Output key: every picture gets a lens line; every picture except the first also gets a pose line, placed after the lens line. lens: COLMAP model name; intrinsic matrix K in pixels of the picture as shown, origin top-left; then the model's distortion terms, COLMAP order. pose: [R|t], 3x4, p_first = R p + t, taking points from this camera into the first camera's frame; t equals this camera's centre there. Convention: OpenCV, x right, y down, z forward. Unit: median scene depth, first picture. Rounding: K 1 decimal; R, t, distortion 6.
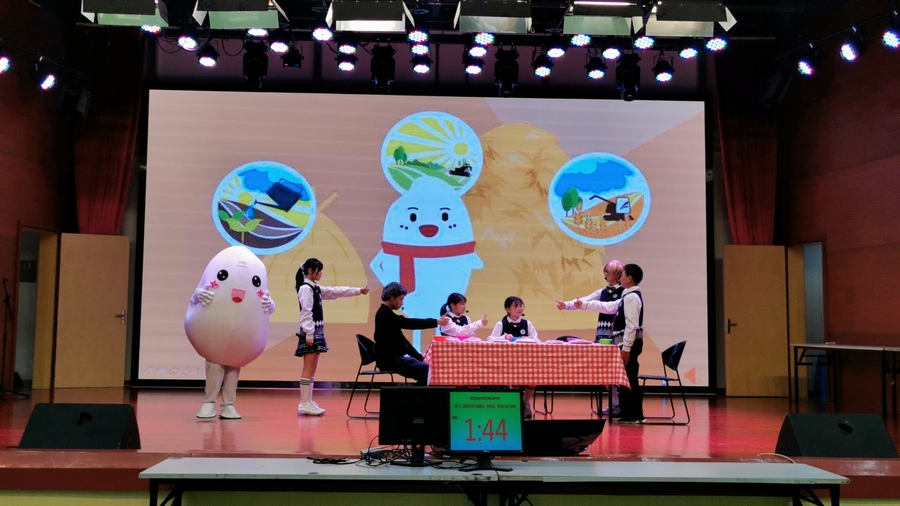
lens RADIAL K [[1050.6, 0, 455.5], [0, 1050.6, 252.2], [0, 0, 1]] dist [-0.005197, 0.000000]
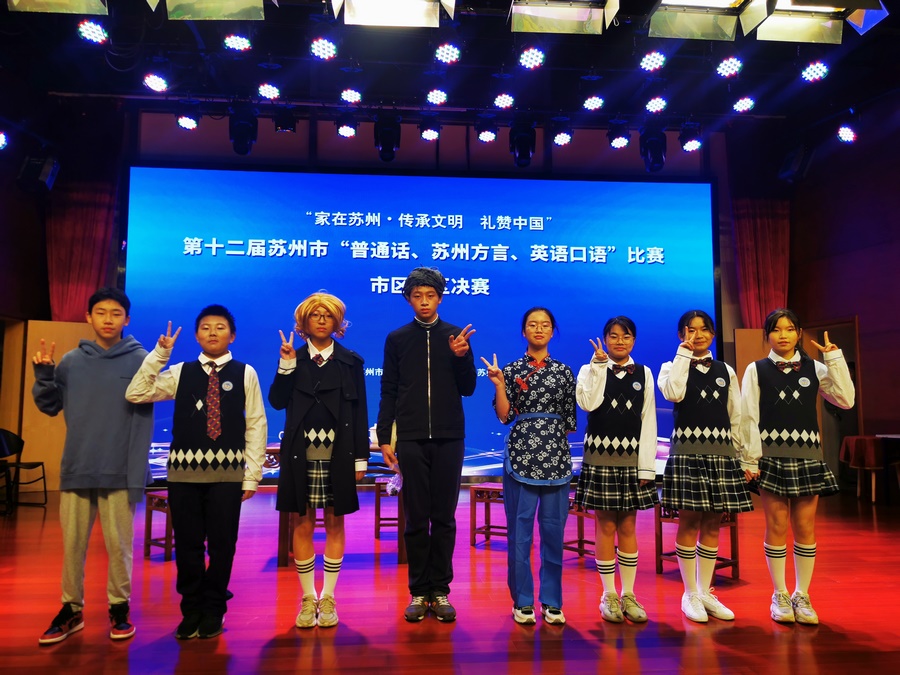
lens RADIAL K [[654.5, 0, 443.0], [0, 654.5, 329.3], [0, 0, 1]] dist [0.006389, -0.009234]
pose [[0.996692, -0.004523, 0.081144, -0.065088], [0.007697, 0.999215, -0.038854, 0.015252], [-0.080905, 0.039350, 0.995945, 0.421818]]
